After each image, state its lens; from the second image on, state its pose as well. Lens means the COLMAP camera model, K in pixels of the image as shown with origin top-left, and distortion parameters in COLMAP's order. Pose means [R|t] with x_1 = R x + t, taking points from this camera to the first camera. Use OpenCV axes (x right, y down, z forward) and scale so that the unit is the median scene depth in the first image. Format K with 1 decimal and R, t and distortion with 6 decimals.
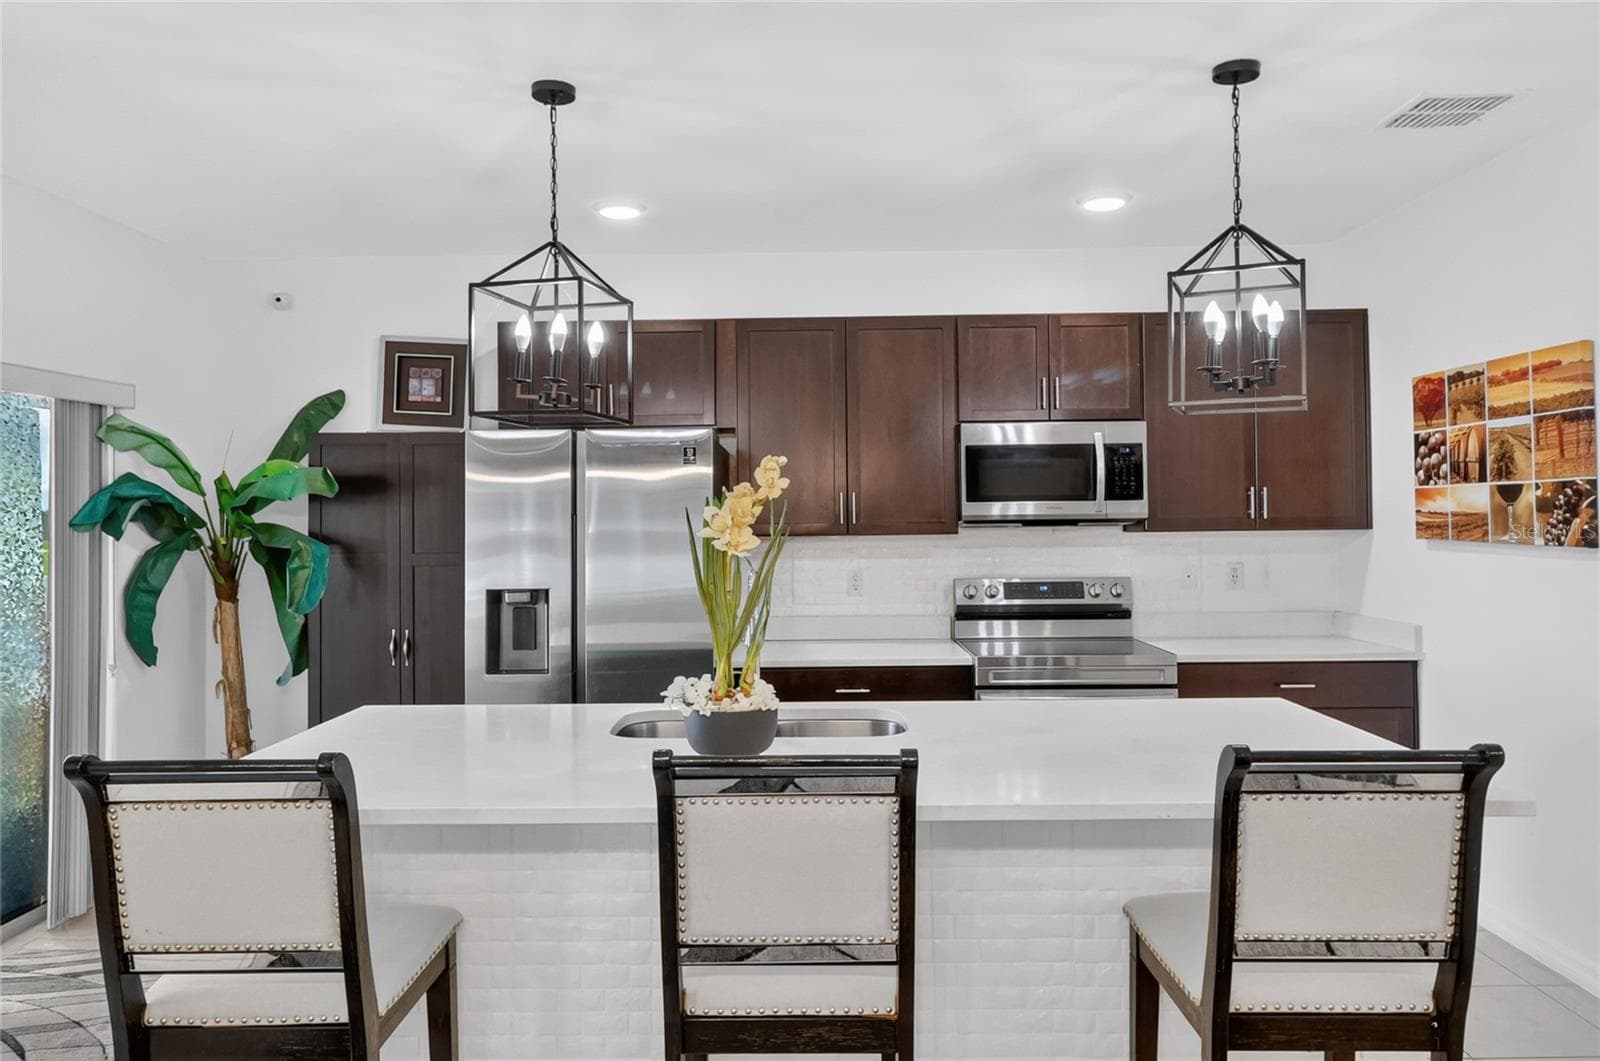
lens RADIAL K [[1156.4, 0, 800.2], [0, 1156.4, 518.6], [0, 0, 1]] dist [0.001952, 0.001426]
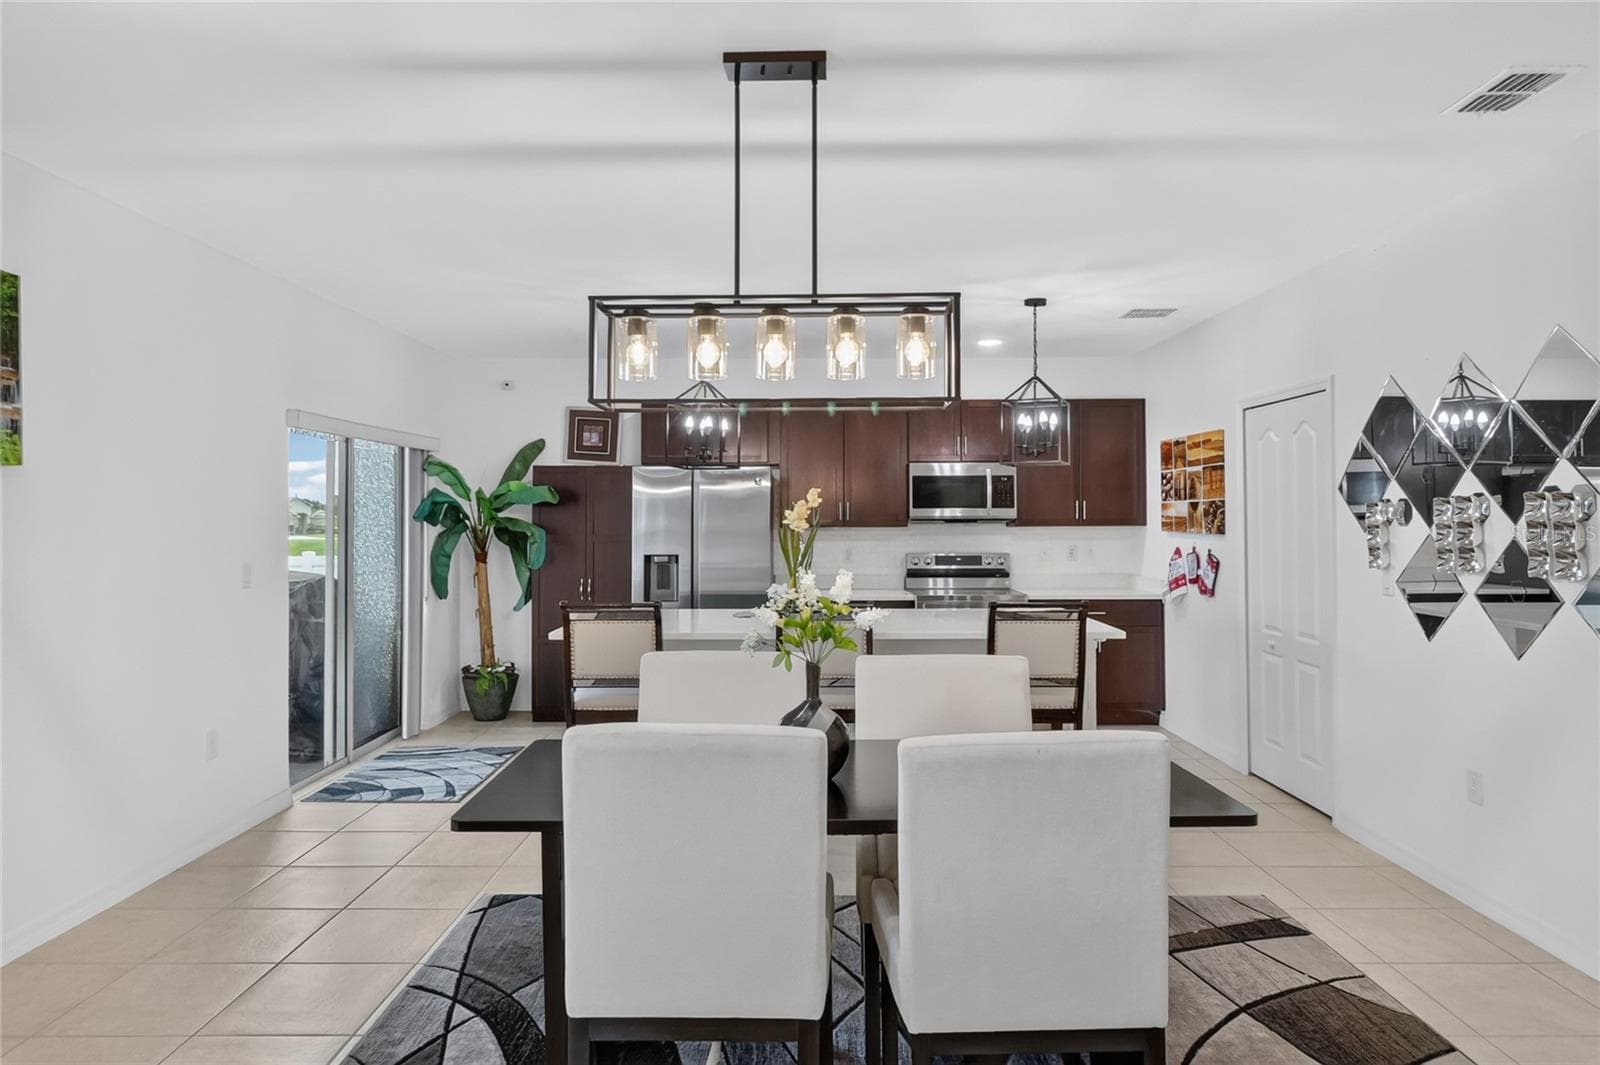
lens RADIAL K [[1057.6, 0, 800.0], [0, 1057.6, 532.5], [0, 0, 1]] dist [-0.000370, 0.000047]
pose [[0.999949, 0.007649, 0.006652, -0.036340], [-0.007726, 0.999901, 0.011727, 0.004521], [-0.006562, -0.011777, 0.999909, -0.592584]]
